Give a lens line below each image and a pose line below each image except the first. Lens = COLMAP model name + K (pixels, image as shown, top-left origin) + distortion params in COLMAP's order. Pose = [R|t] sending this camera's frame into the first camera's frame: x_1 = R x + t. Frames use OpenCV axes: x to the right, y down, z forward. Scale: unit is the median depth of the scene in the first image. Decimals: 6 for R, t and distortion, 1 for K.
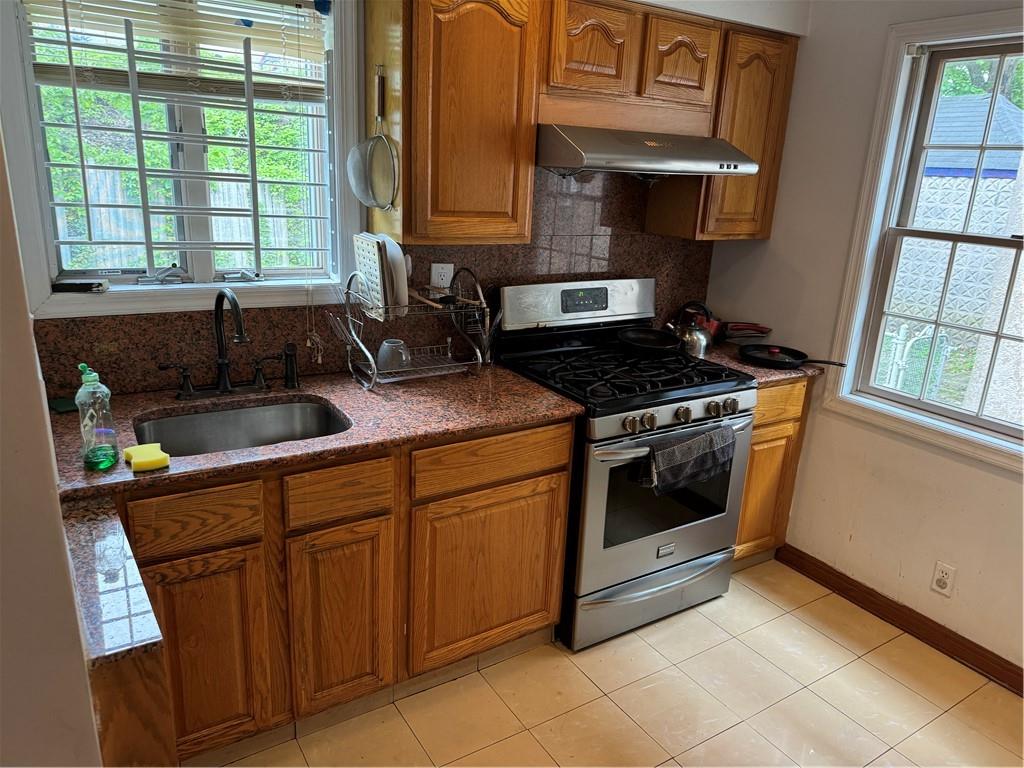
lens RADIAL K [[721.3, 0, 512.0], [0, 721.3, 384.0], [0, 0, 1]] dist [0.090208, -0.129094]
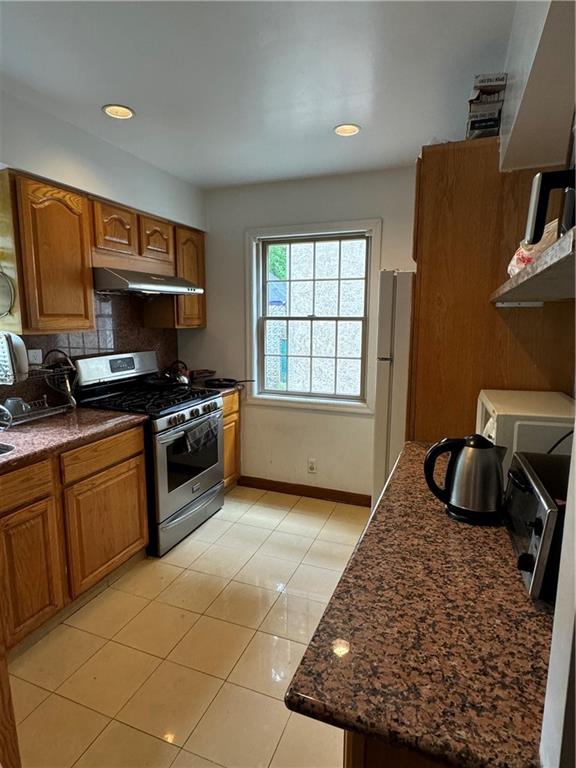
lens RADIAL K [[441.1, 0, 288.0], [0, 441.1, 384.0], [0, 0, 1]] dist [0.000262, 0.000449]
pose [[0.802898, -0.133976, 0.580866, -0.234926], [0.201609, 0.978026, -0.053091, 0.078124], [-0.560989, 0.159735, 0.812266, -0.108822]]
